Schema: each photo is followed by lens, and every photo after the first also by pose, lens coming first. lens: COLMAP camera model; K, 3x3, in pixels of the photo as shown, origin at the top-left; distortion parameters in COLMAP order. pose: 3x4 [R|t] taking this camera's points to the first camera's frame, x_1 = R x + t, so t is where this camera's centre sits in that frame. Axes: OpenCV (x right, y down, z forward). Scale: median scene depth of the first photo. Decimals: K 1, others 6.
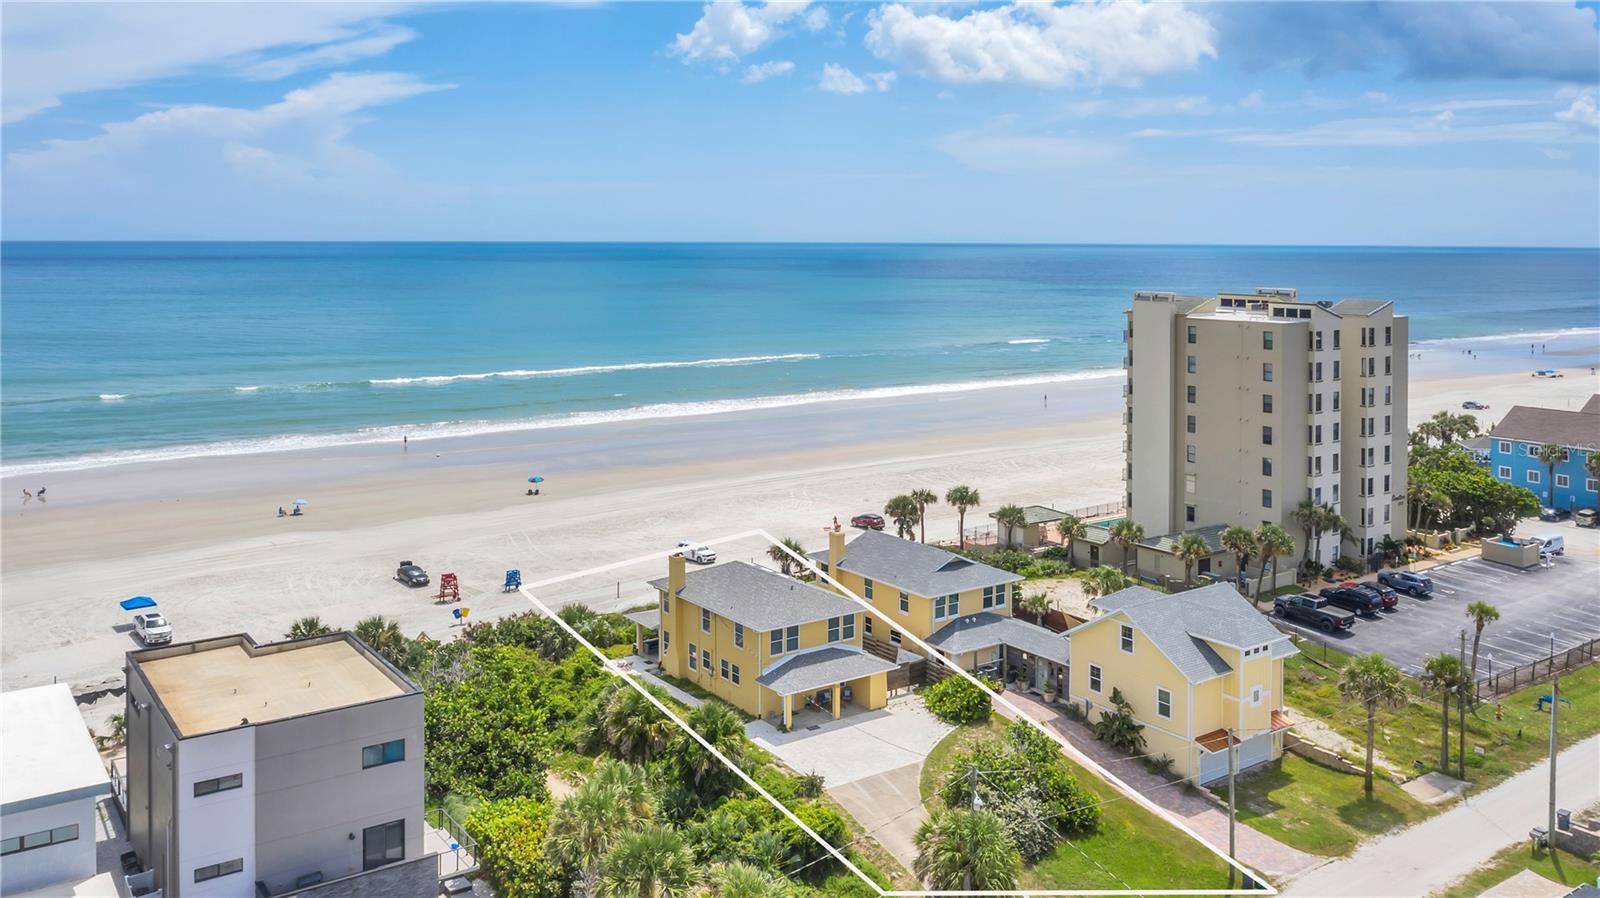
lens RADIAL K [[1296.2, 0, 786.4], [0, 1296.2, 435.9], [0, 0, 1]] dist [-0.012132, 0.002629]
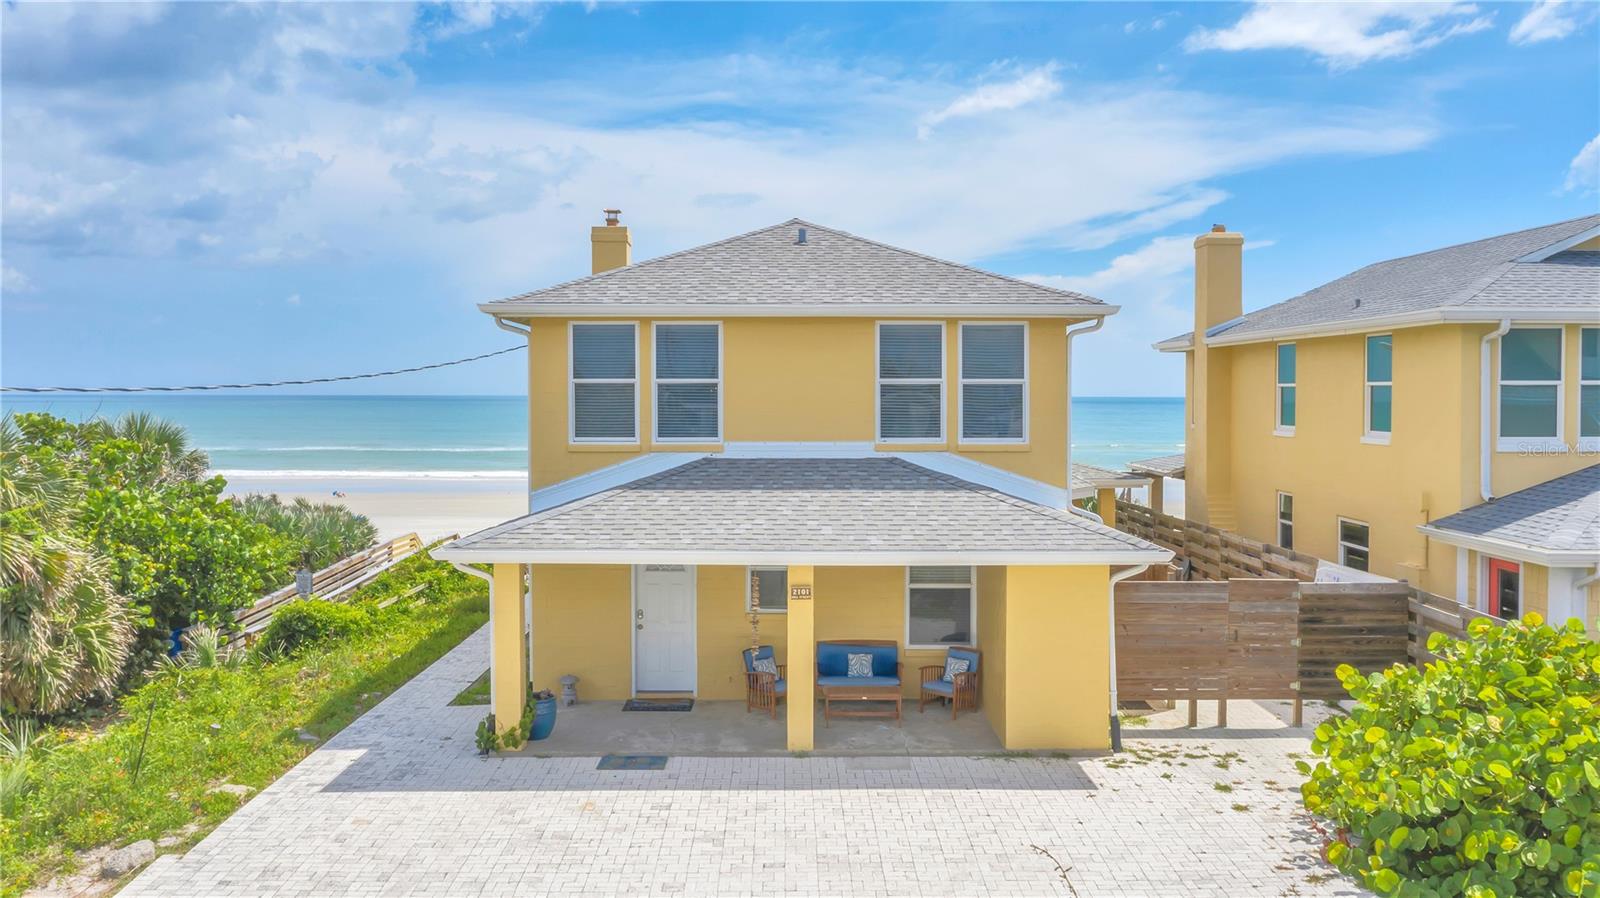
lens RADIAL K [[1296.2, 0, 783.7], [0, 1296.2, 444.4], [0, 0, 1]] dist [-0.012132, 0.002629]
pose [[0.824994, 0.017207, -0.564879, 0.142012], [-0.080445, 0.992934, -0.087242, 0.175202], [0.559387, 0.117416, 0.820549, 0.770024]]
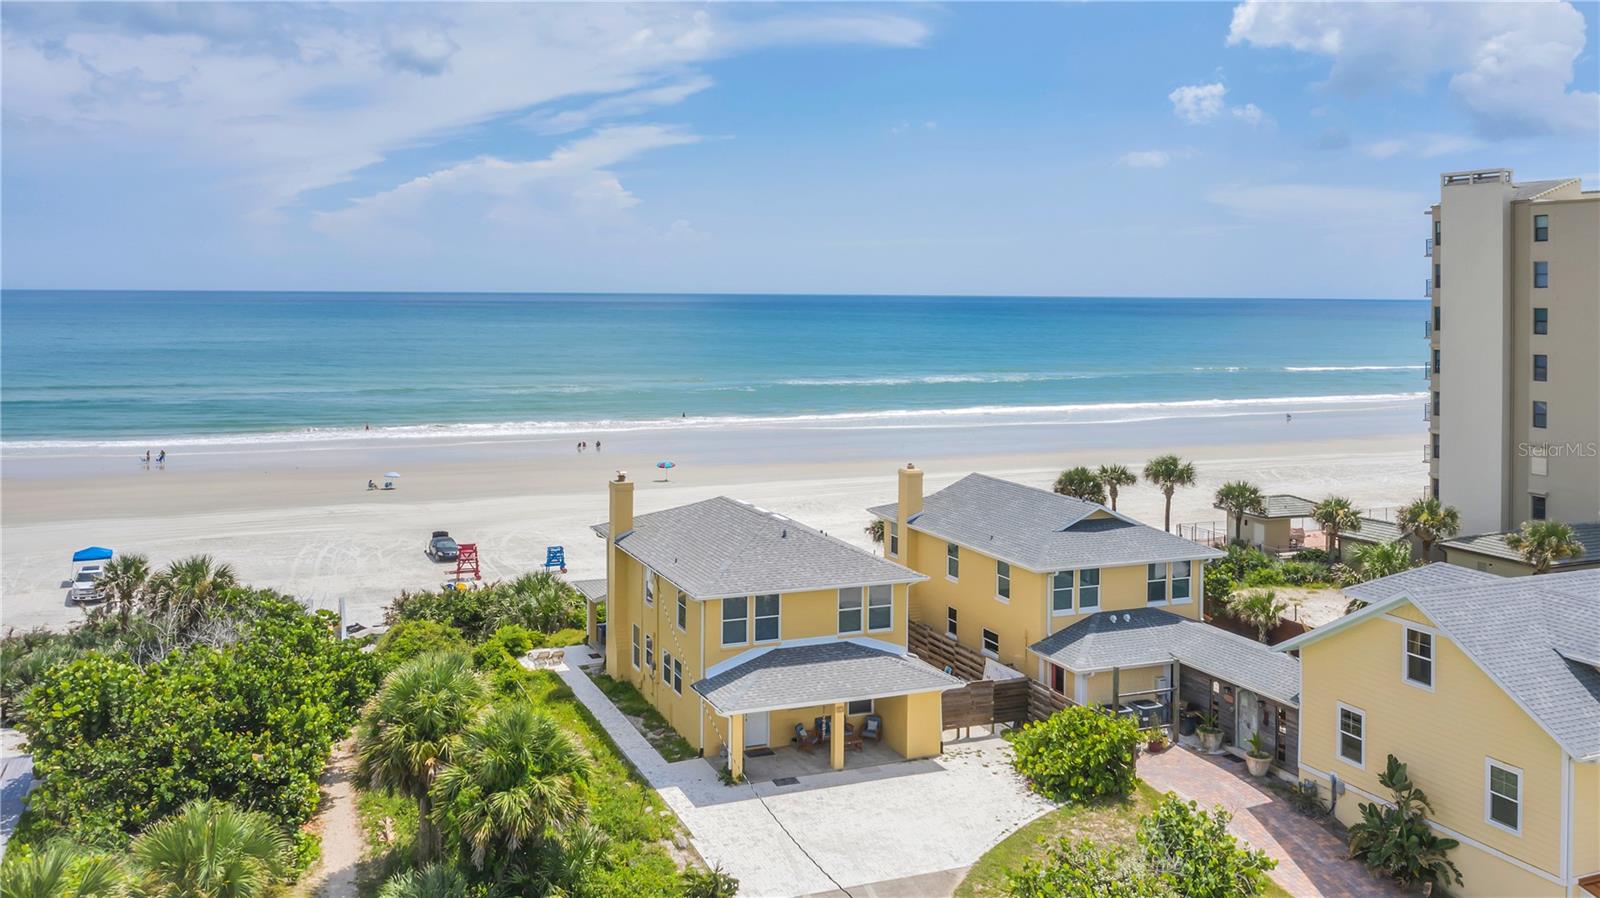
lens RADIAL K [[1296.2, 0, 715.3], [0, 1296.2, 399.3], [0, 0, 1]] dist [-0.012132, 0.002629]
pose [[0.967706, 0.020280, -0.251263, 0.115285], [-0.036179, 0.997613, -0.058818, 0.089625], [0.249470, 0.066009, 0.966130, 0.415799]]
